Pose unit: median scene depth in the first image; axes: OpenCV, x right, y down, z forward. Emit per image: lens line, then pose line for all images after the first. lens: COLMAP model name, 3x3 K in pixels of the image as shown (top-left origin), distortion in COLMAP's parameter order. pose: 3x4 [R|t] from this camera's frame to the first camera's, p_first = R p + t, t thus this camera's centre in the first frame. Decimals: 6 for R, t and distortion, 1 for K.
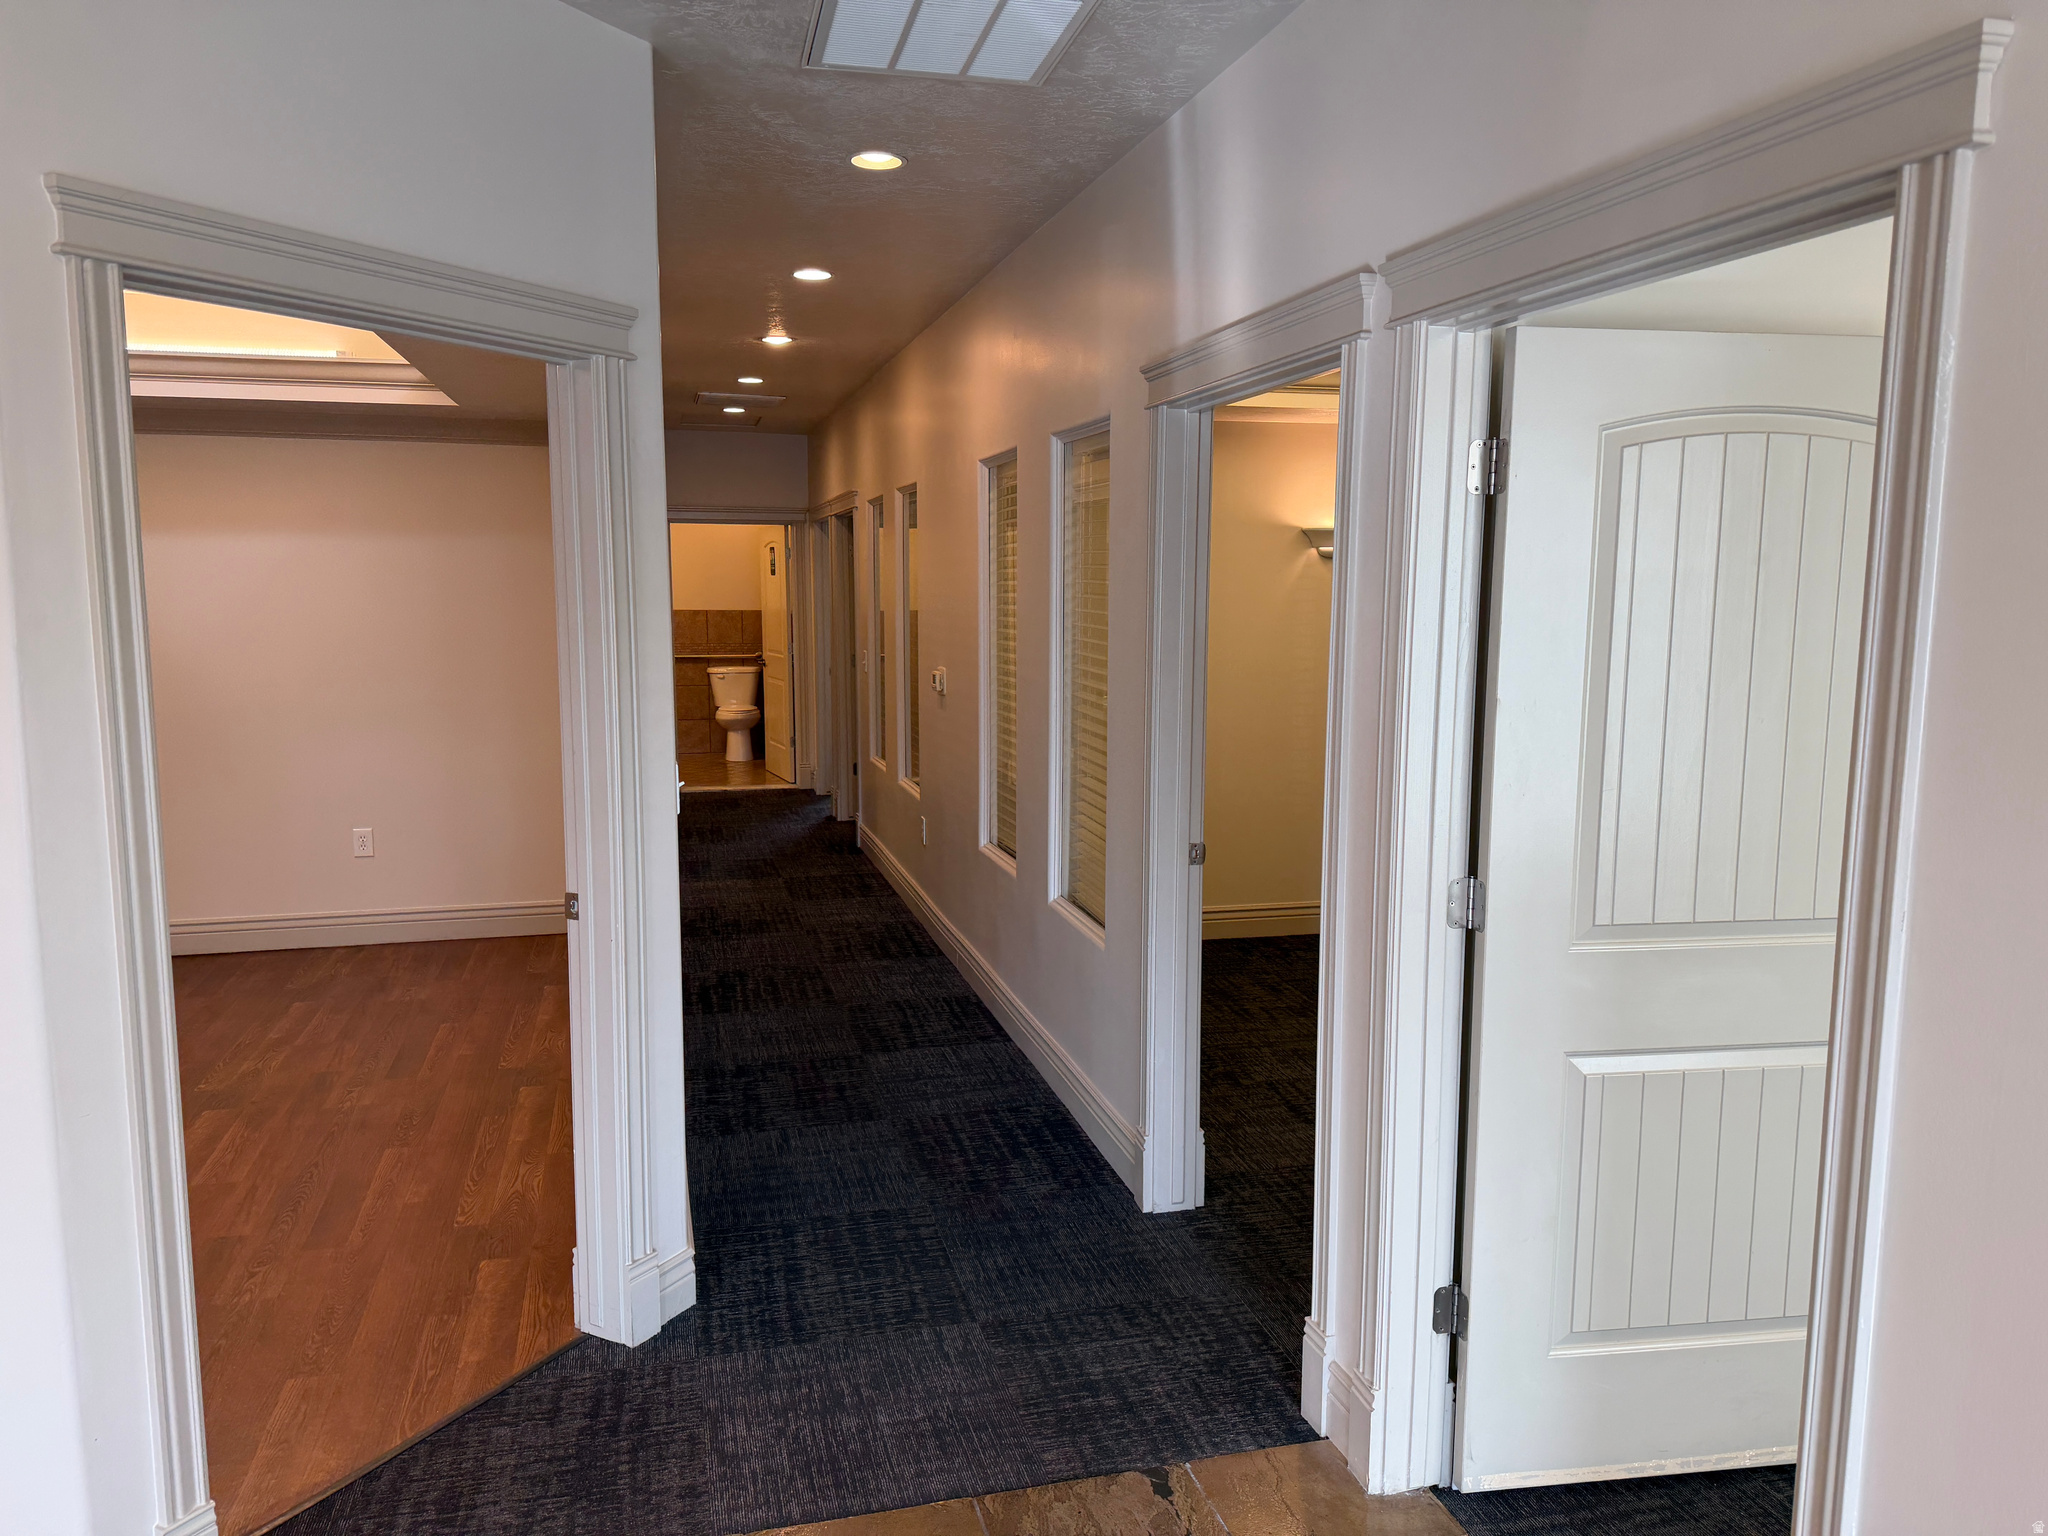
lens RADIAL K [[1416.8, 0, 1021.1], [0, 1416.8, 760.3], [0, 0, 1]] dist [0.052242, -0.078898]
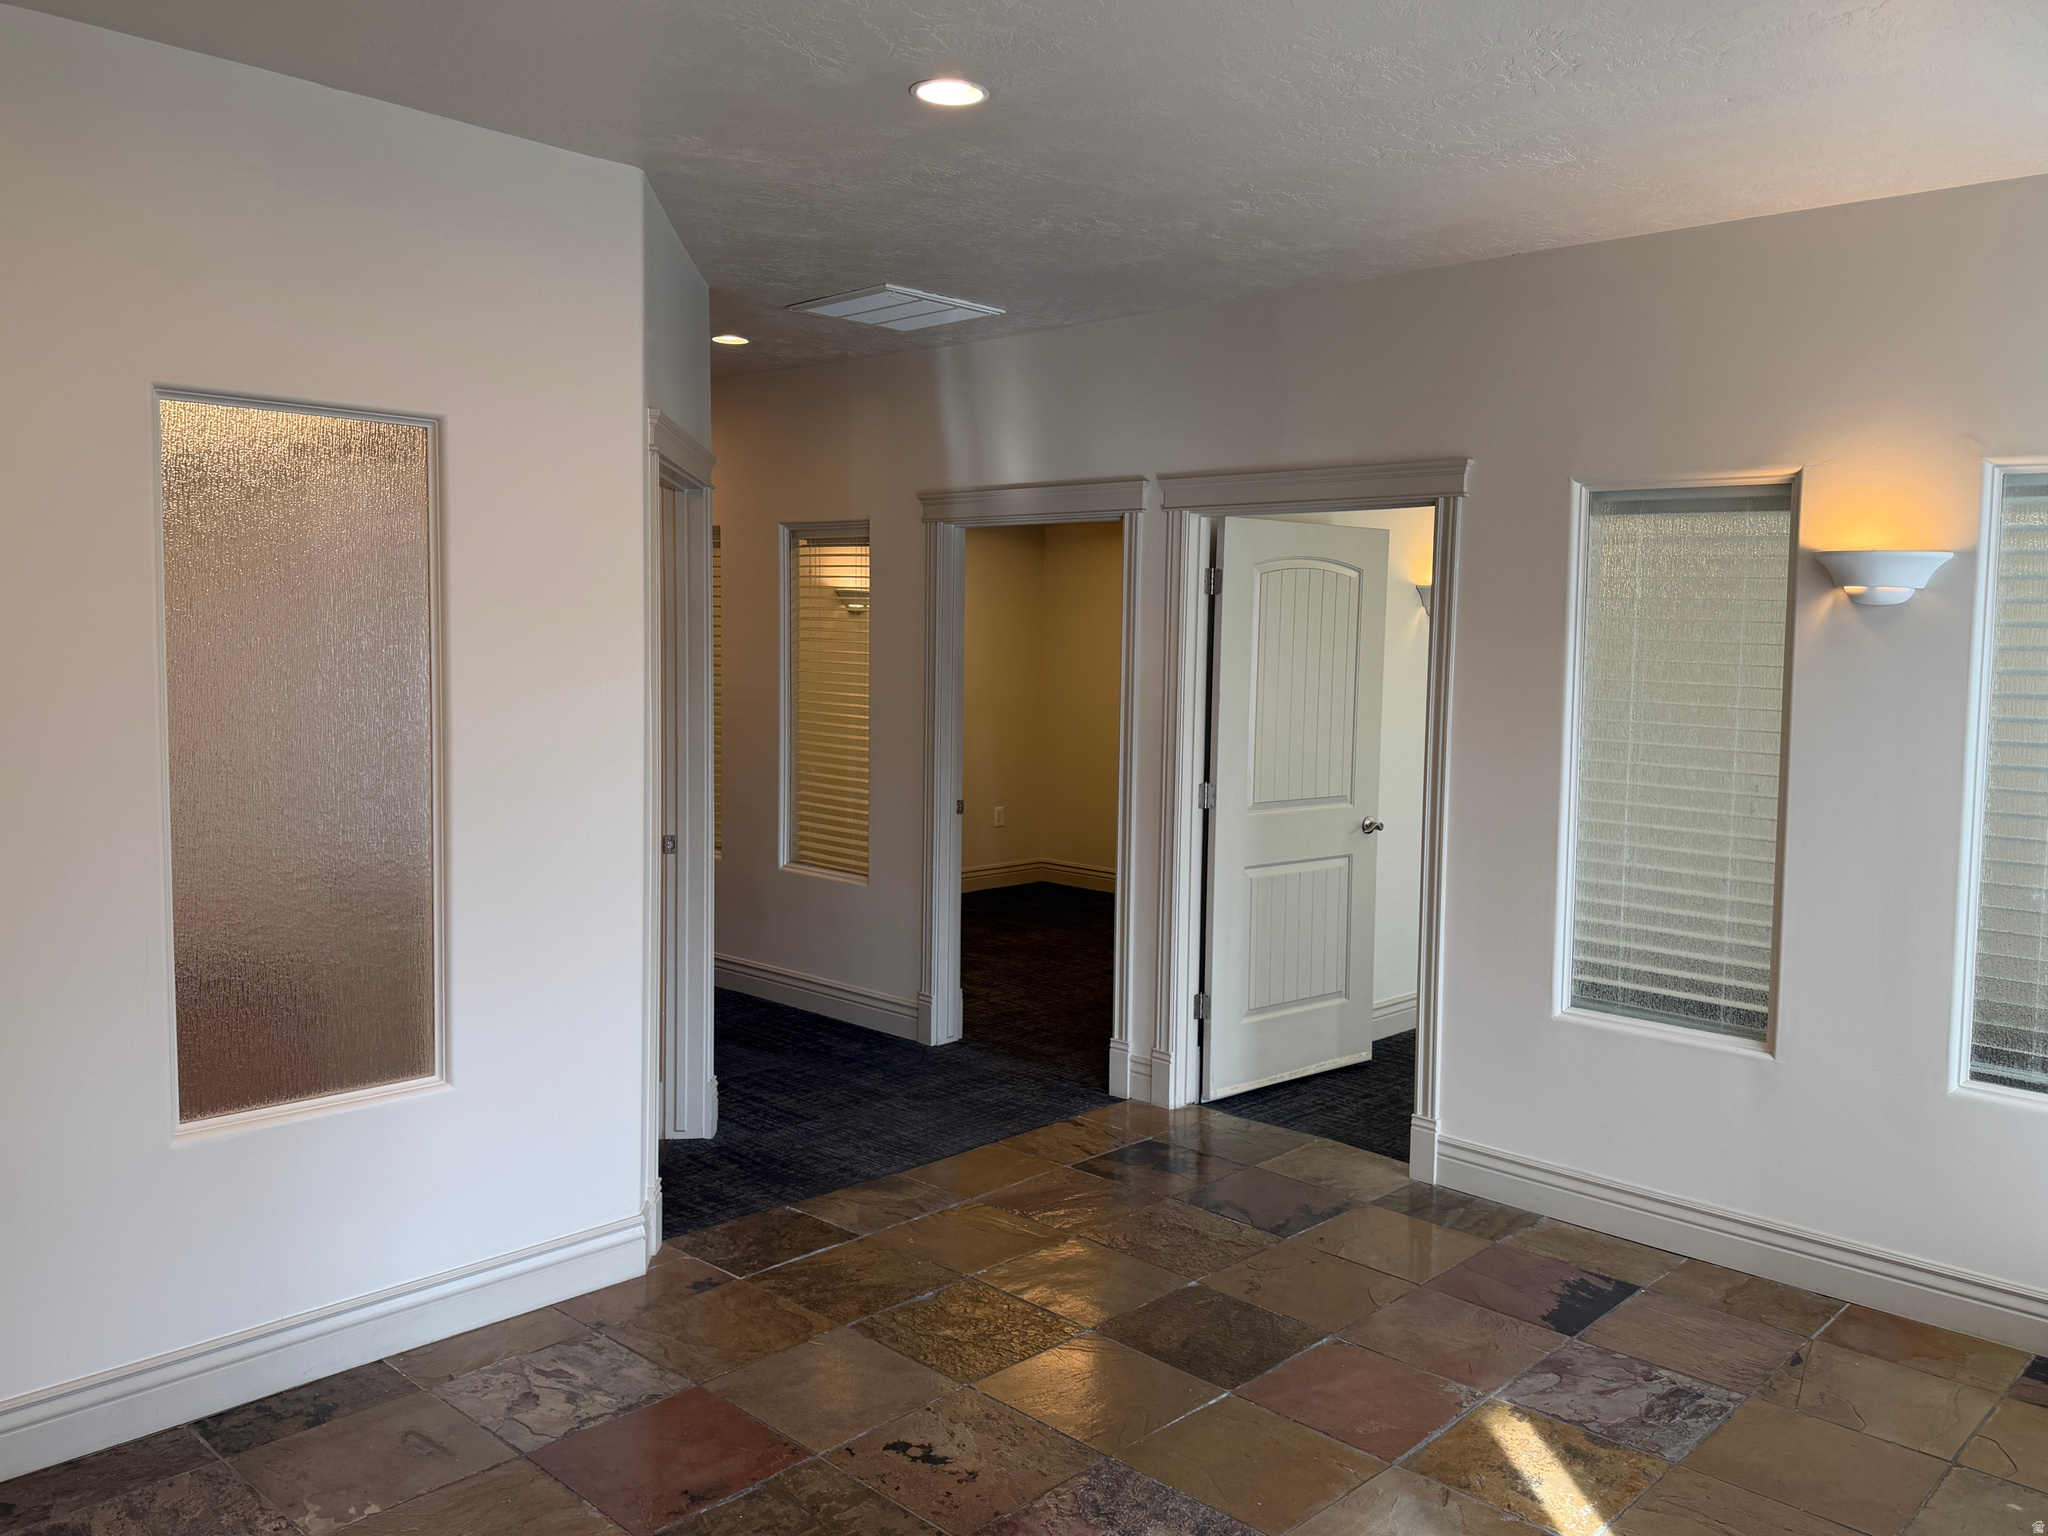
lens RADIAL K [[1609.1, 0, 986.1], [0, 1609.1, 768.9], [0, 0, 1]] dist [0.055849, -0.073547]
pose [[0.859551, -0.037203, 0.509694, -1.051991], [0.055712, 0.998224, -0.021092, 0.088336], [-0.508004, 0.046526, 0.860097, -0.758859]]
